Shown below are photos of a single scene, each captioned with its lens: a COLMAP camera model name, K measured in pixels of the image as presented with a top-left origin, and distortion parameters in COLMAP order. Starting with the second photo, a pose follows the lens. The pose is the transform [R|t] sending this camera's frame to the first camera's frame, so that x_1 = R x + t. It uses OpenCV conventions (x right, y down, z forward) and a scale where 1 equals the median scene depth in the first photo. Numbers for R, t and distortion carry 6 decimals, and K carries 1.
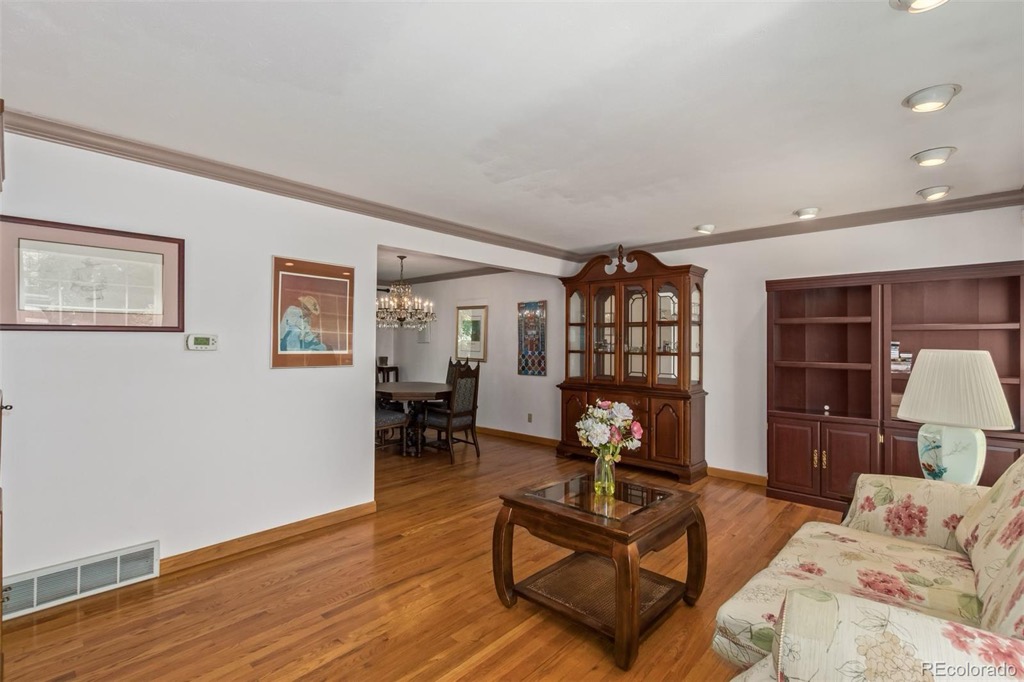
lens RADIAL K [[470.3, 0, 510.1], [0, 470.3, 341.6], [0, 0, 1]] dist [0.004323, 0.000807]
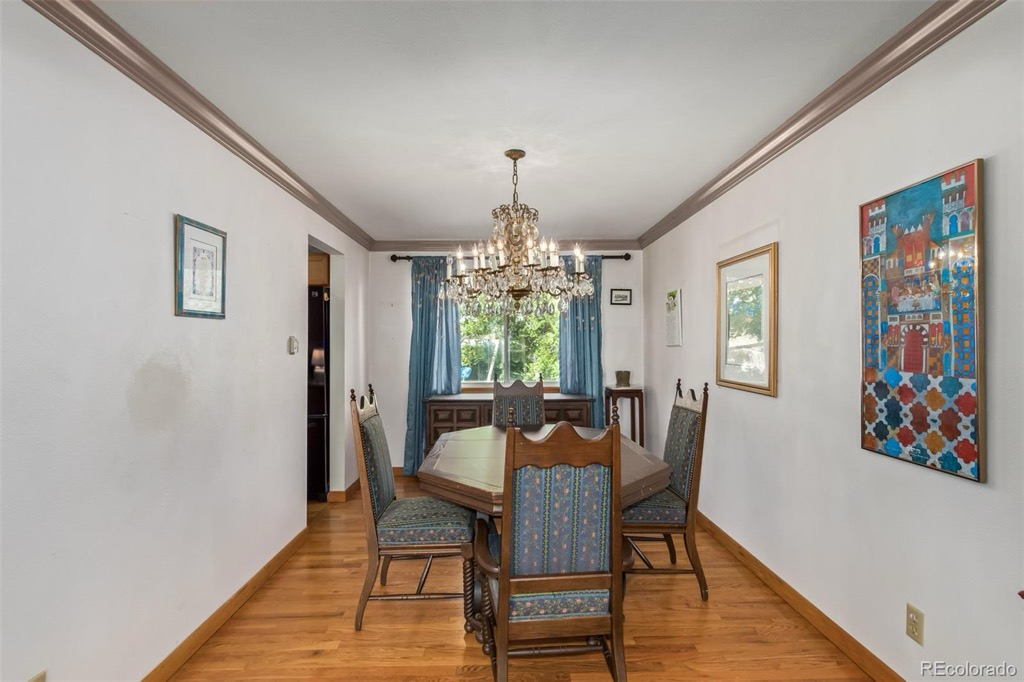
lens RADIAL K [[470.3, 0, 512.5], [0, 470.3, 347.9], [0, 0, 1]] dist [0.004323, 0.000807]
pose [[0.685610, -0.011950, -0.727871, 0.084008], [0.015257, 0.999882, -0.002045, 0.003456], [0.727809, -0.009703, 0.685711, 0.652380]]
